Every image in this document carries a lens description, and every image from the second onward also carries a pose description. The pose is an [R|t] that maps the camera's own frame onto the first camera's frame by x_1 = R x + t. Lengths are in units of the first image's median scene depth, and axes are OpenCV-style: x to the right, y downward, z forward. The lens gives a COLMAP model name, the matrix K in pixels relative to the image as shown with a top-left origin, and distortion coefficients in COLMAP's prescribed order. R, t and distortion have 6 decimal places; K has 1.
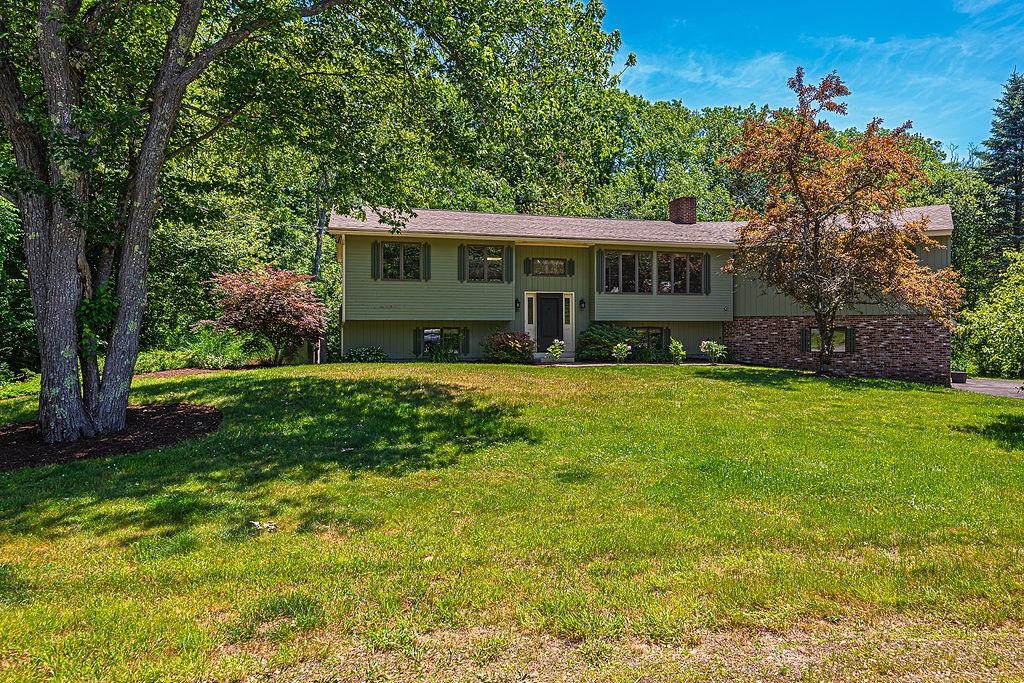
lens RADIAL K [[671.2, 0, 552.6], [0, 671.2, 324.5], [0, 0, 1]] dist [-0.006813, 0.000323]
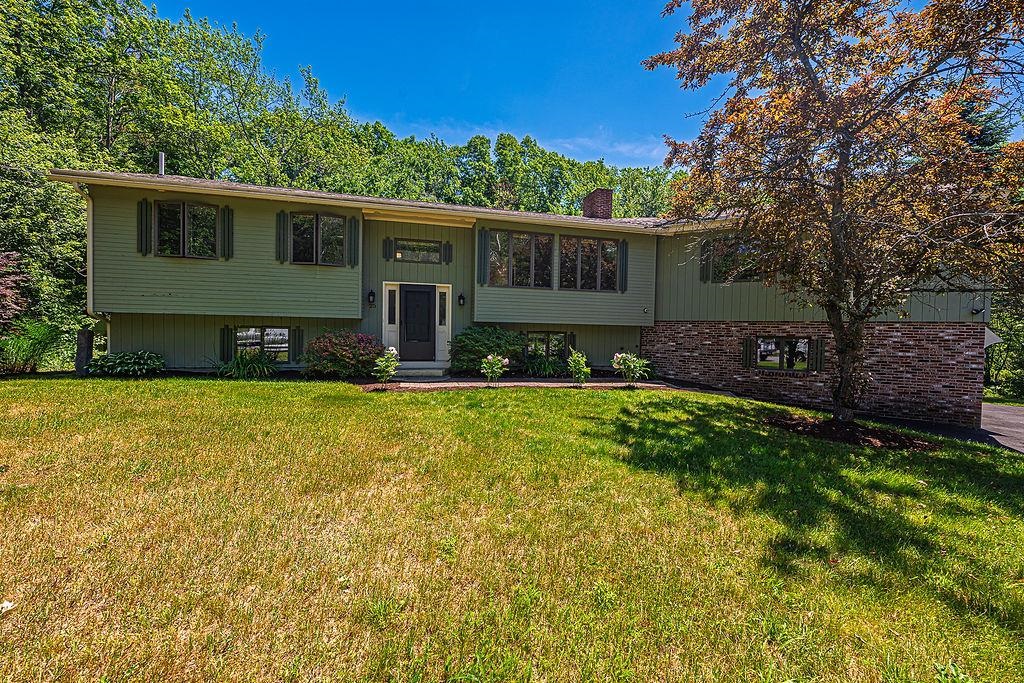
lens RADIAL K [[408.6, 0, 512.0], [0, 408.6, 341.5], [0, 0, 1]] dist [-0.000106, -0.000030]
pose [[0.999415, 0.022101, -0.026093, 0.121609], [-0.021295, 0.999300, 0.030772, 0.001673], [0.026755, -0.030199, 0.999186, 0.549100]]
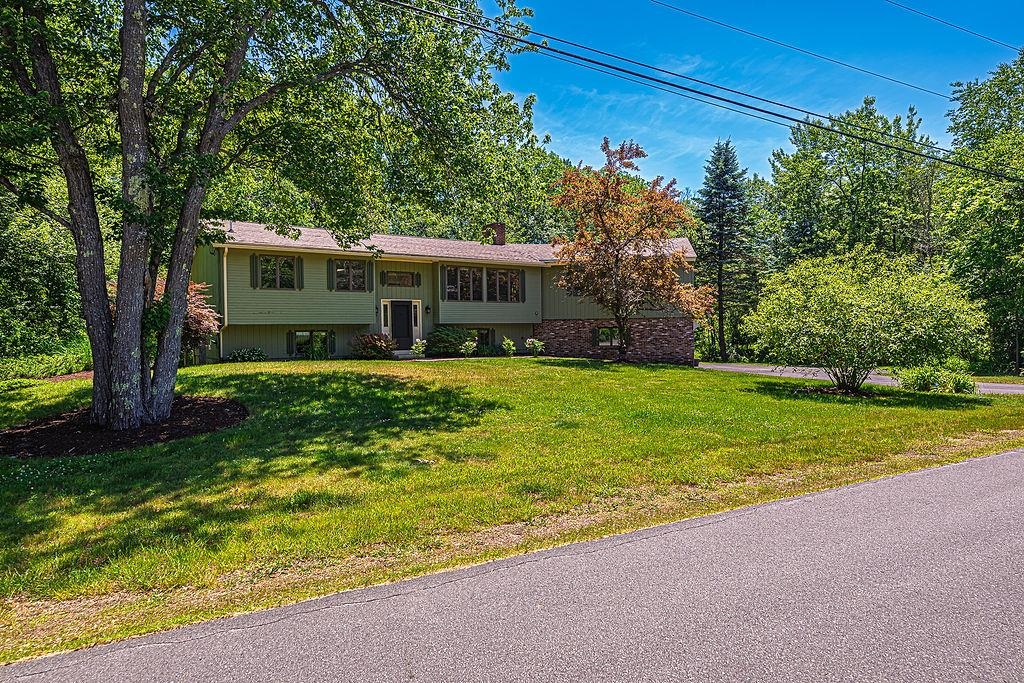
lens RADIAL K [[612.6, 0, 512.0], [0, 612.6, 341.5], [0, 0, 1]] dist [-0.003166, 0.000767]
pose [[0.947887, -0.016031, 0.318204, -0.171280], [0.008154, 0.999627, 0.026070, -0.001131], [-0.318503, -0.022117, 0.947664, -0.099224]]
